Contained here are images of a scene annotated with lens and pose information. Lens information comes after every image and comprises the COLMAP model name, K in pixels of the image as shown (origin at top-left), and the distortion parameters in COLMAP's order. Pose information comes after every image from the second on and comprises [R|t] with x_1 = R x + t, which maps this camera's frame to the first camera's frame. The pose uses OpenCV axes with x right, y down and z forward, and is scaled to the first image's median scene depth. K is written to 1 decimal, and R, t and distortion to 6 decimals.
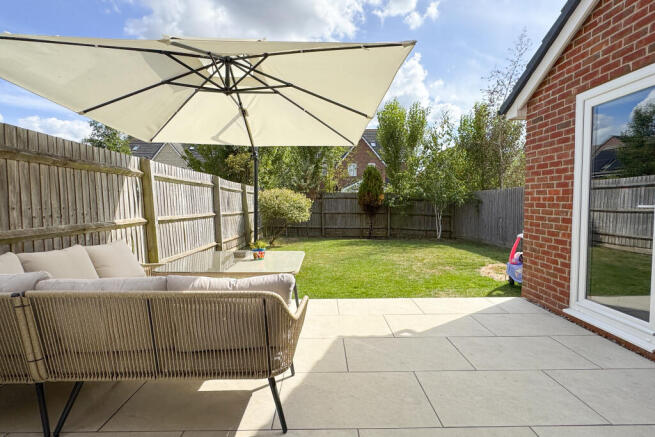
lens RADIAL K [[346.7, 0, 327.9], [0, 346.7, 223.0], [0, 0, 1]] dist [-0.000303, -0.000311]
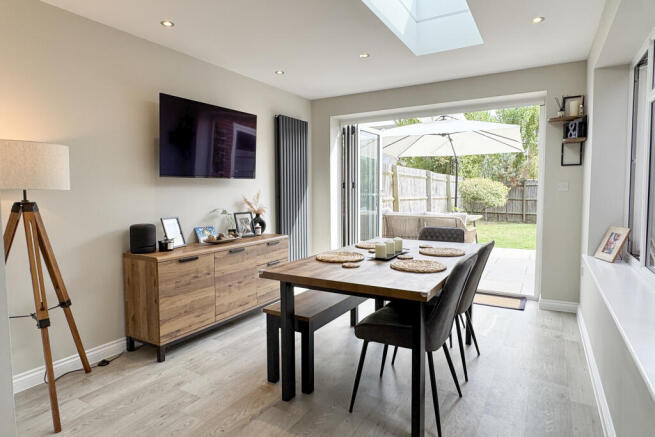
lens RADIAL K [[384.9, 0, 316.1], [0, 384.9, 209.5], [0, 0, 1]] dist [-0.004776, 0.000835]
pose [[0.845459, 0.030258, -0.533183, 0.105223], [-0.034921, 0.999389, 0.001342, 0.029535], [0.532898, 0.017484, 0.845999, -0.459826]]
